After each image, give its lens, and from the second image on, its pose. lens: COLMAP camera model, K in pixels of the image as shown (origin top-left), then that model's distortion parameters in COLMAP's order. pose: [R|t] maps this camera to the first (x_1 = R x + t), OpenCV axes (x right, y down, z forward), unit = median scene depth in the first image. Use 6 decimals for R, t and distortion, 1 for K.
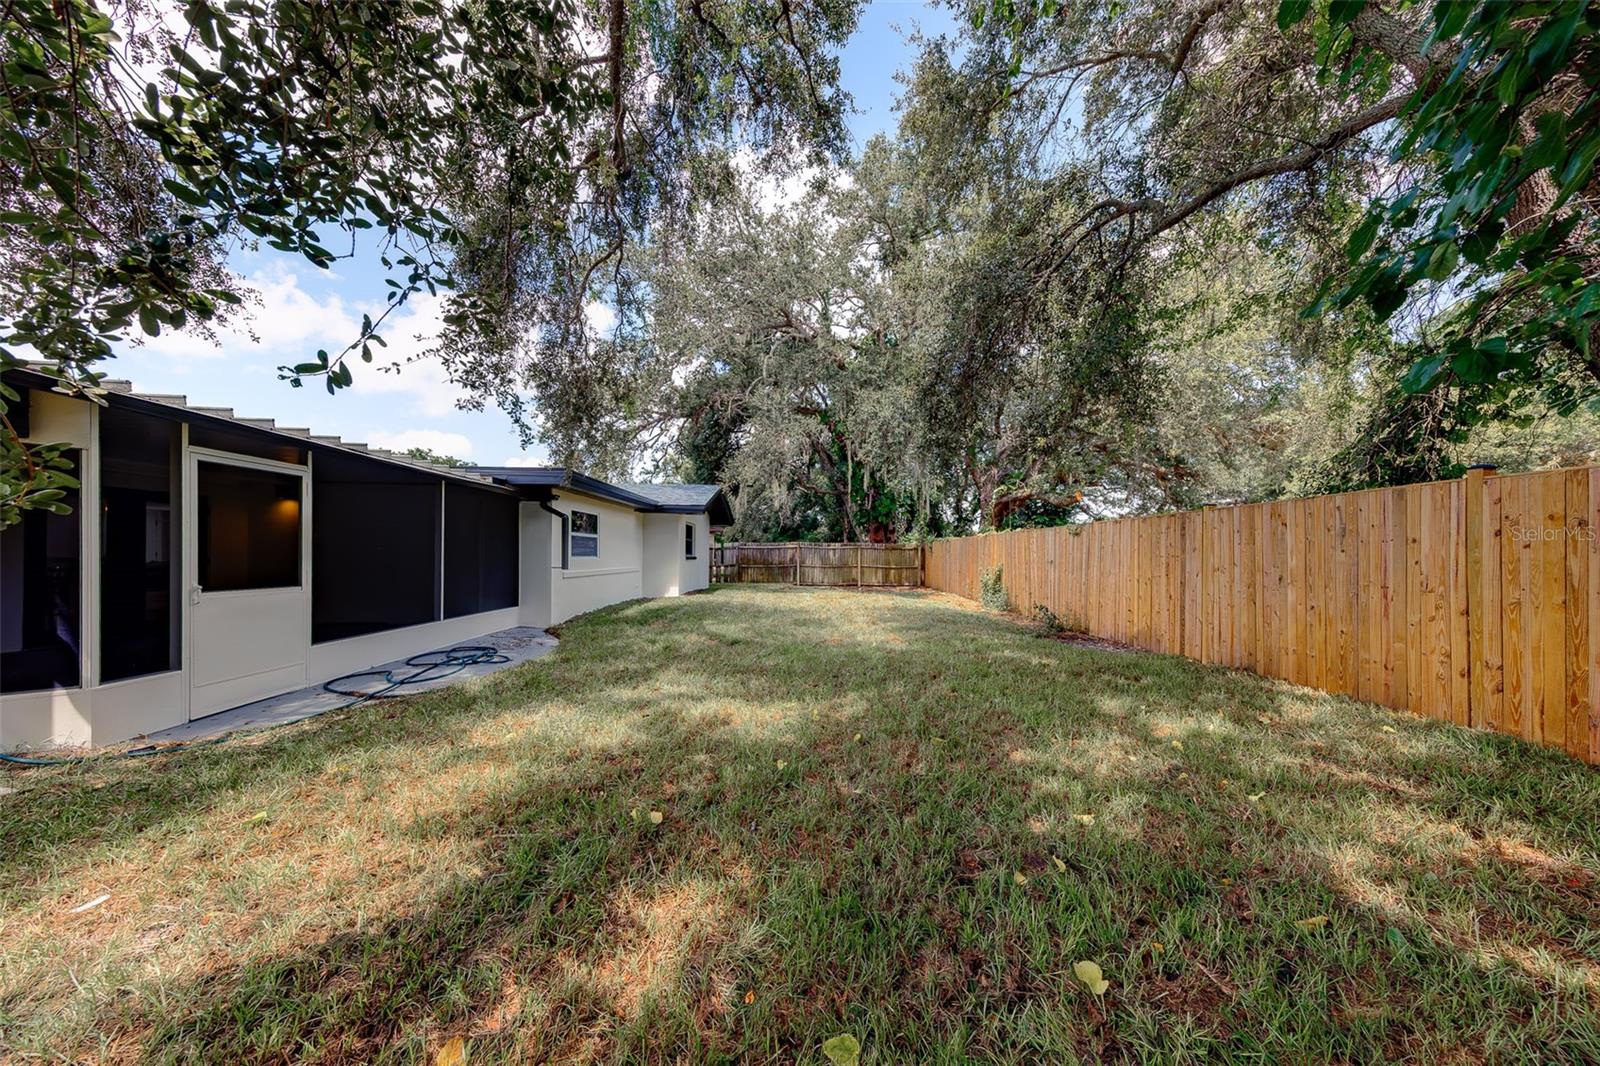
lens RADIAL K [[508.9, 0, 829.9], [0, 508.9, 555.3], [0, 0, 1]] dist [0.001351, 0.000121]
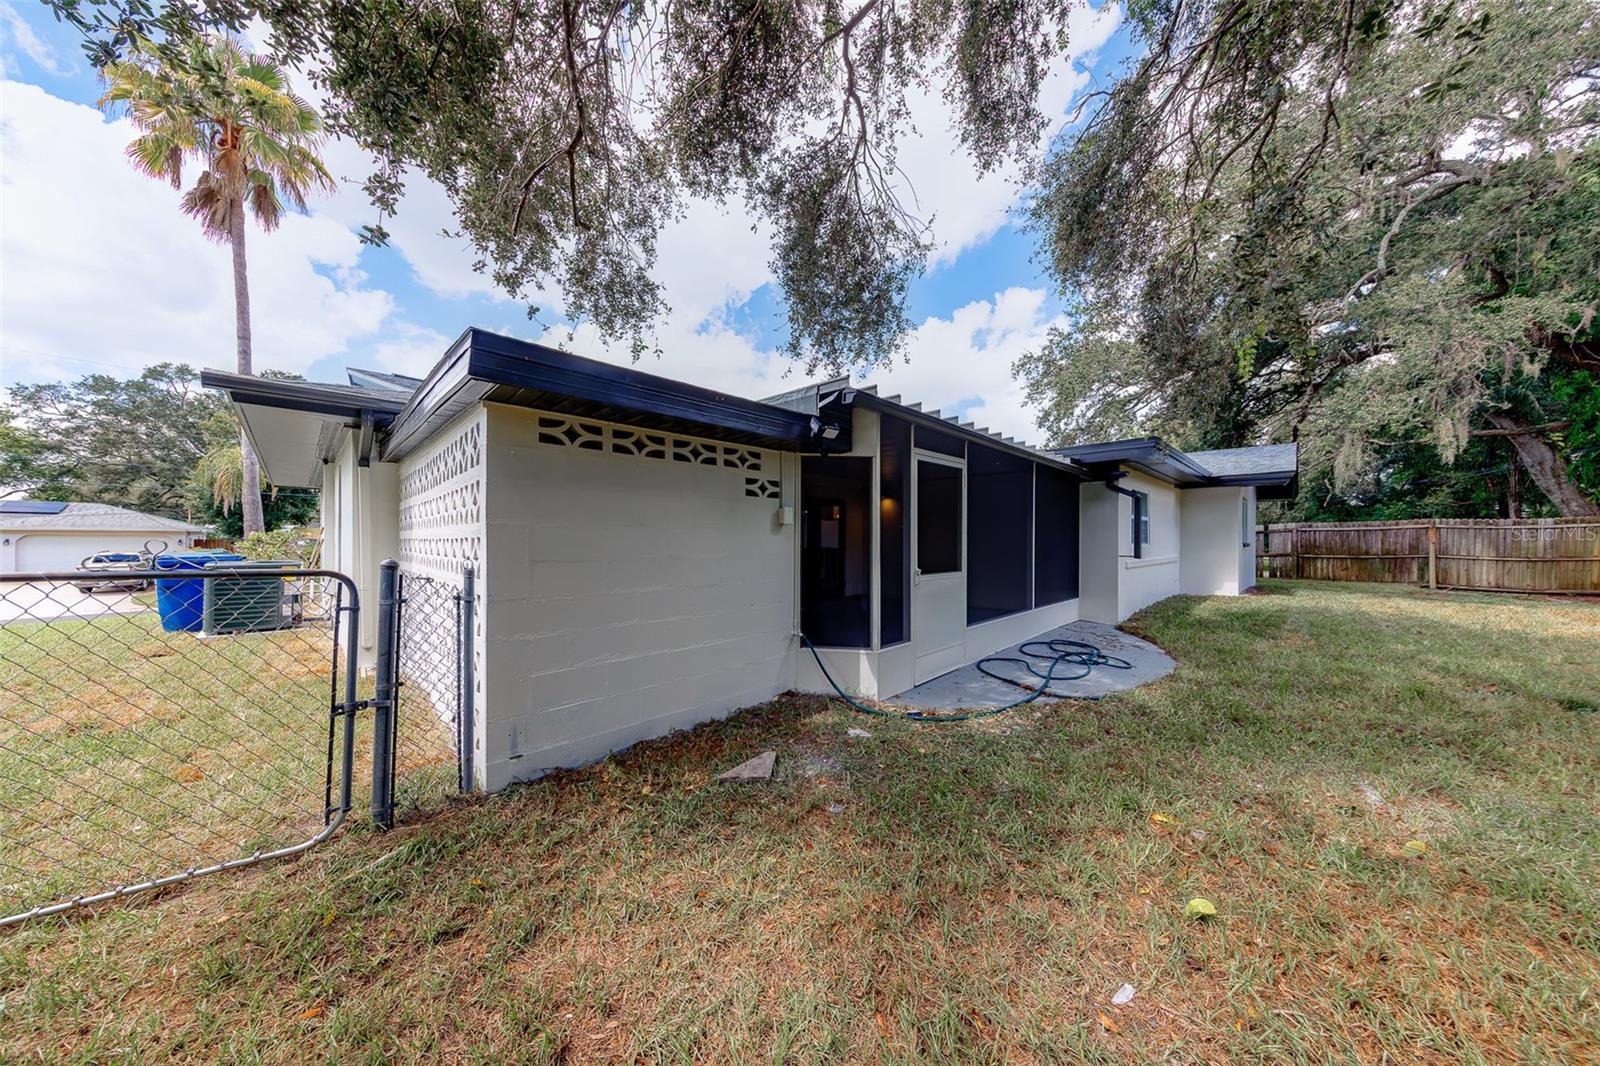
lens RADIAL K [[501.6, 0, 798.0], [0, 501.6, 539.6], [0, 0, 1]] dist [0.001196, 0.000130]
pose [[0.656696, -0.008142, -0.754112, -0.271977], [0.004865, 0.999967, -0.006560, -0.000312], [0.754140, 0.000639, 0.656714, 0.026016]]
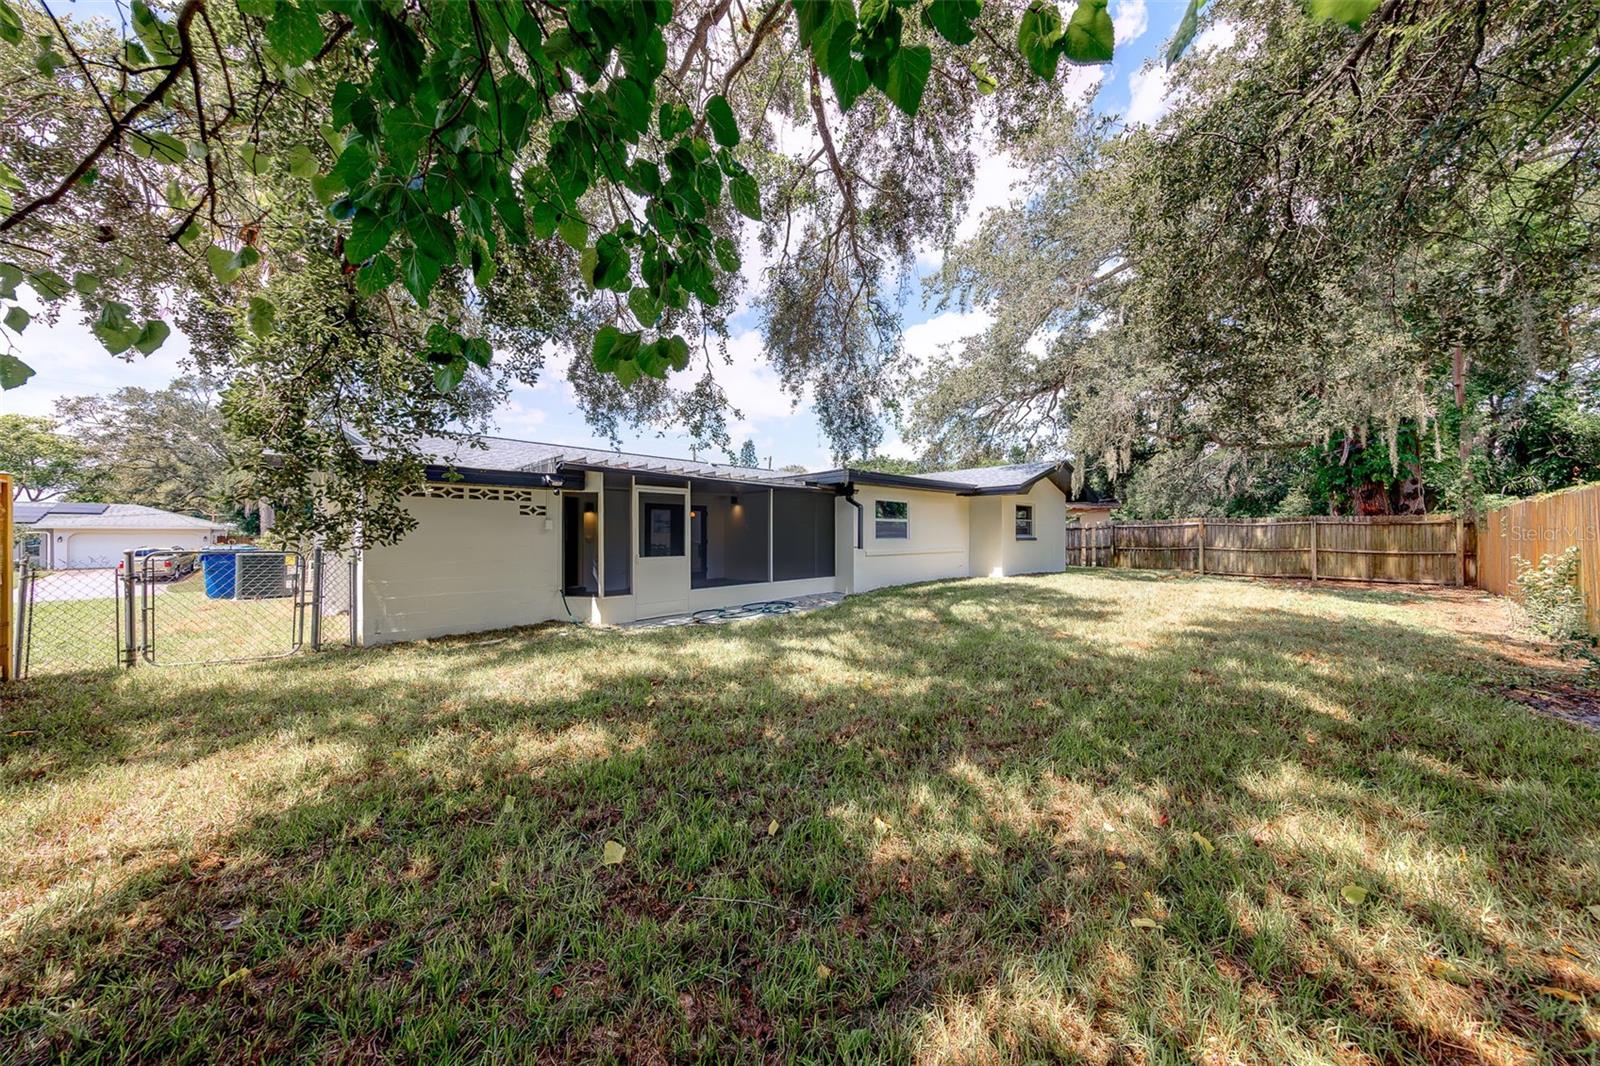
lens RADIAL K [[505.1, 0, 800.0], [0, 505.1, 533.0], [0, 0, 1]] dist [0.001350, 0.000046]
pose [[0.644163, -0.011656, -0.764799, 0.338216], [0.006746, 0.999932, -0.009557, -0.000194], [0.764858, 0.000997, 0.644198, 0.096934]]
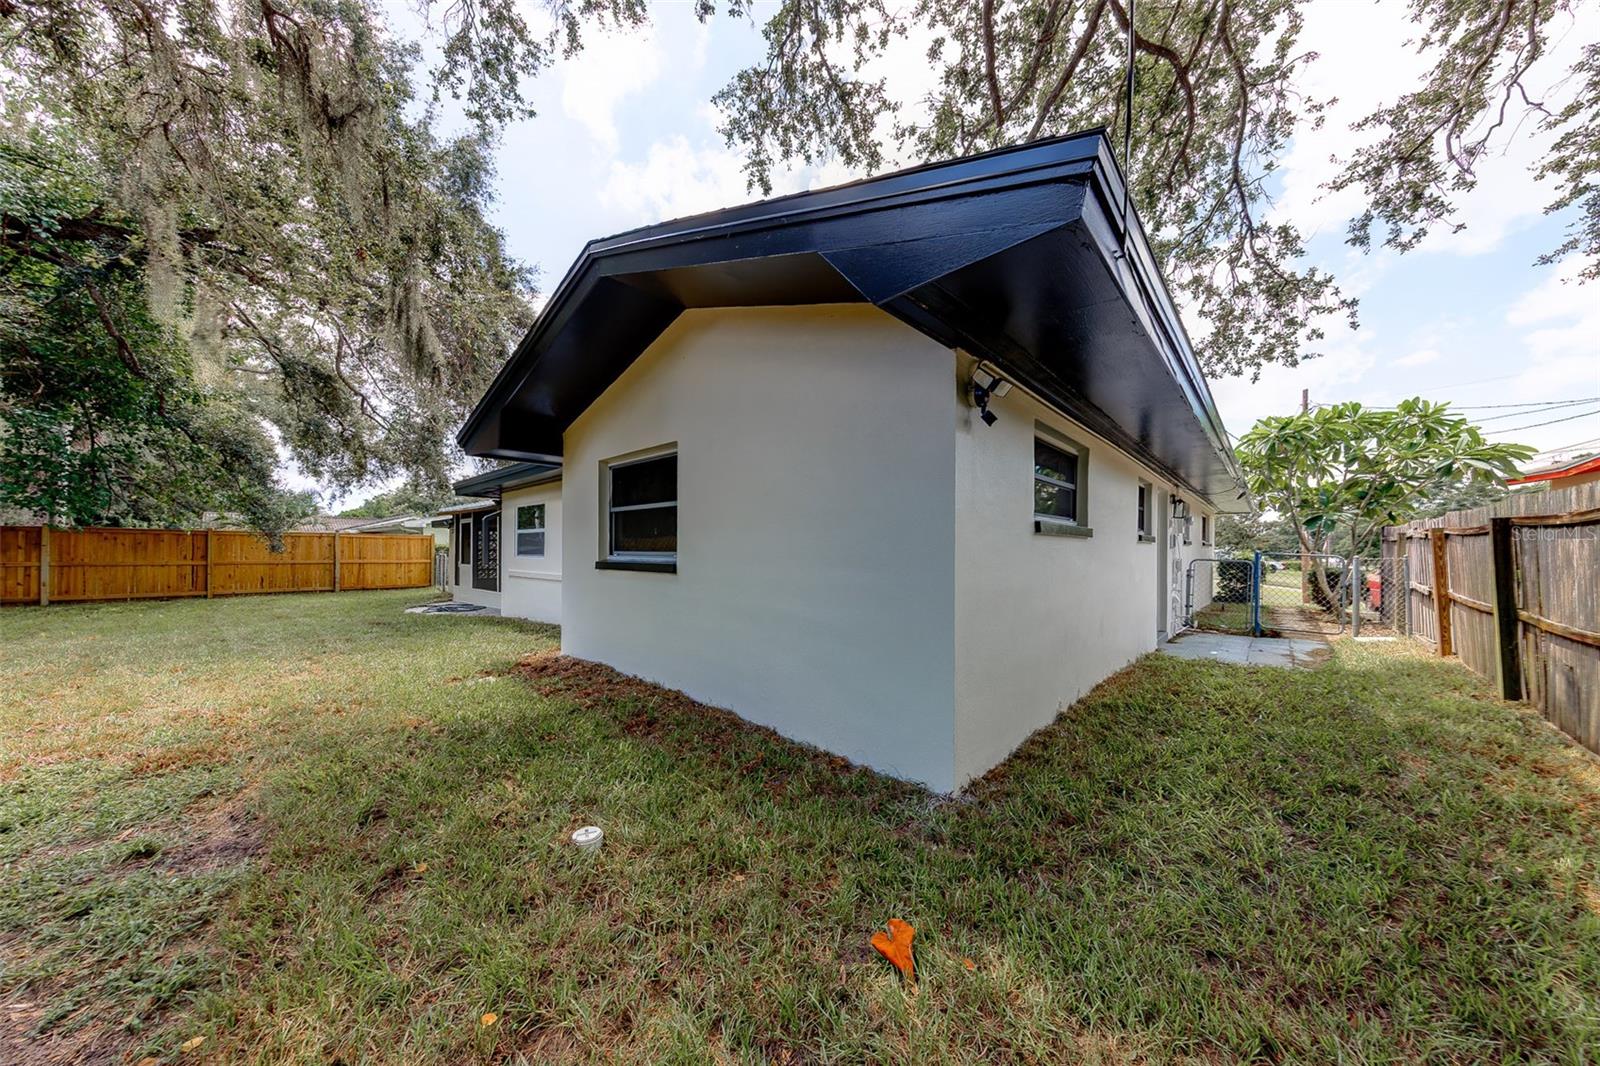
lens RADIAL K [[520.5, 0, 804.1], [0, 520.5, 546.3], [0, 0, 1]] dist [0.004805, 0.000079]
pose [[-0.718810, -0.015595, -0.695032, -0.238973], [-0.008561, 0.999871, -0.013581, -0.005454], [0.695154, -0.003812, -0.718850, 2.395740]]
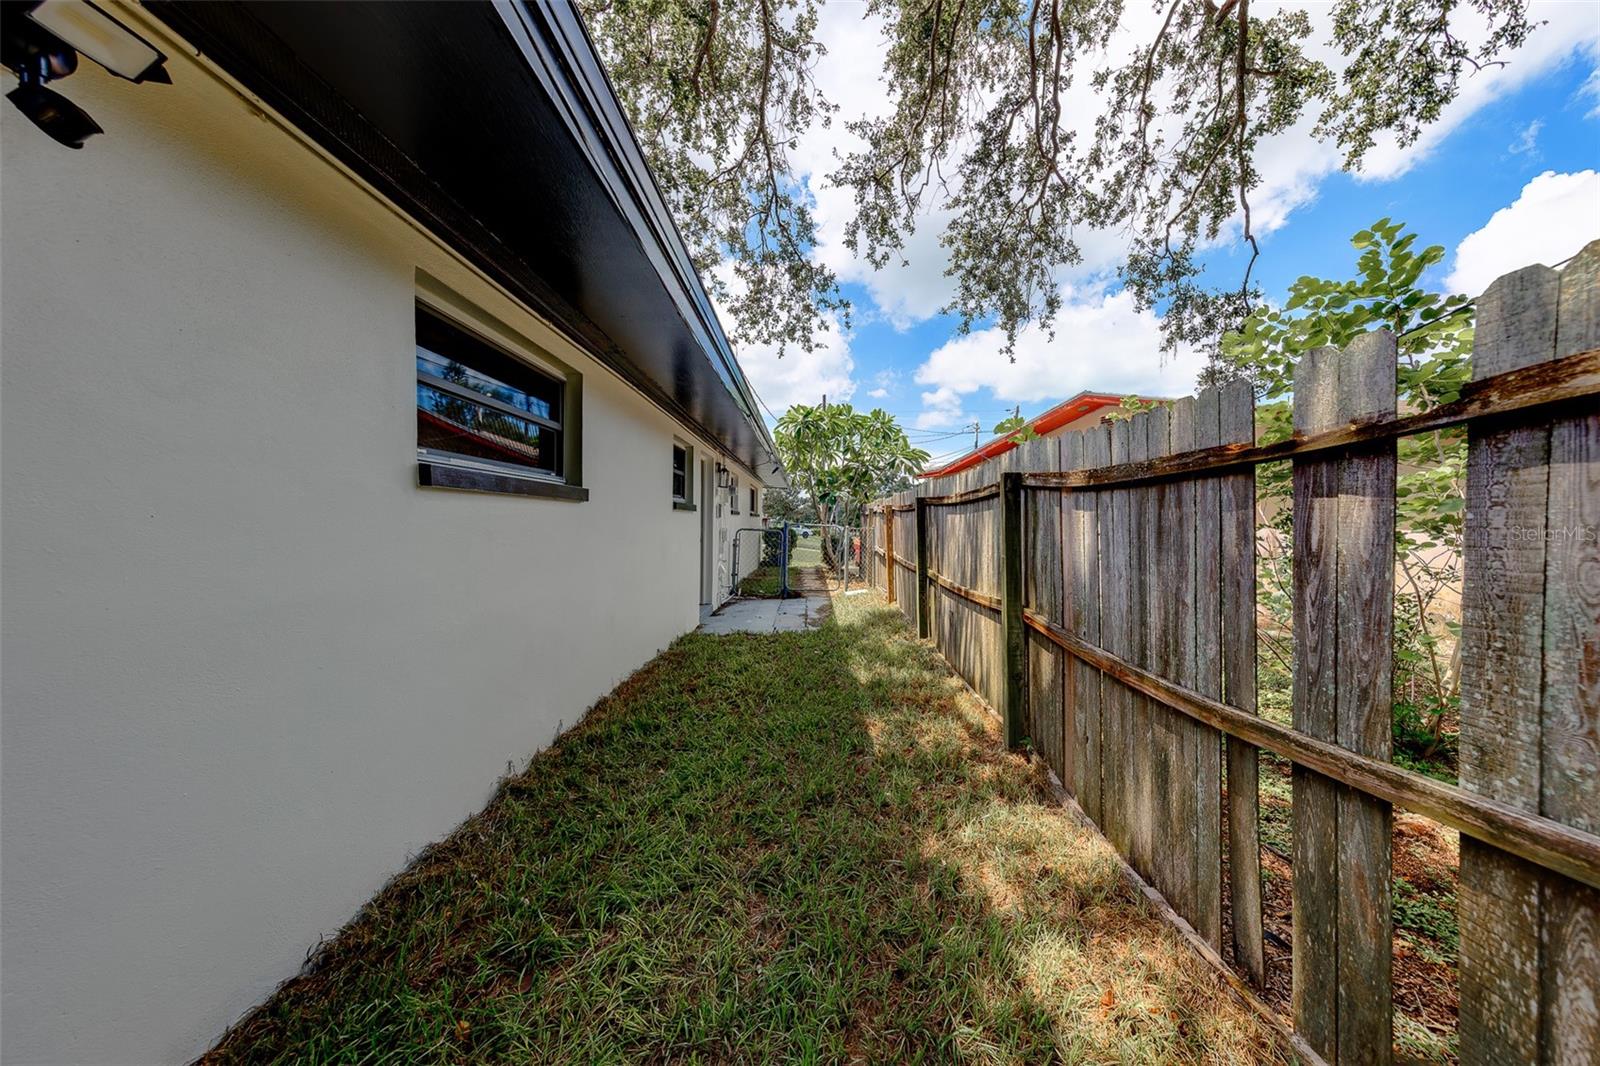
lens RADIAL K [[526.6, 0, 875.1], [0, 526.6, 534.0], [0, 0, 1]] dist [0.000773, 0.000047]
pose [[0.057528, 0.014792, -0.998234, -0.429345], [-0.013203, 0.999814, 0.014054, -0.009169], [0.998257, 0.012371, 0.057713, 2.404017]]
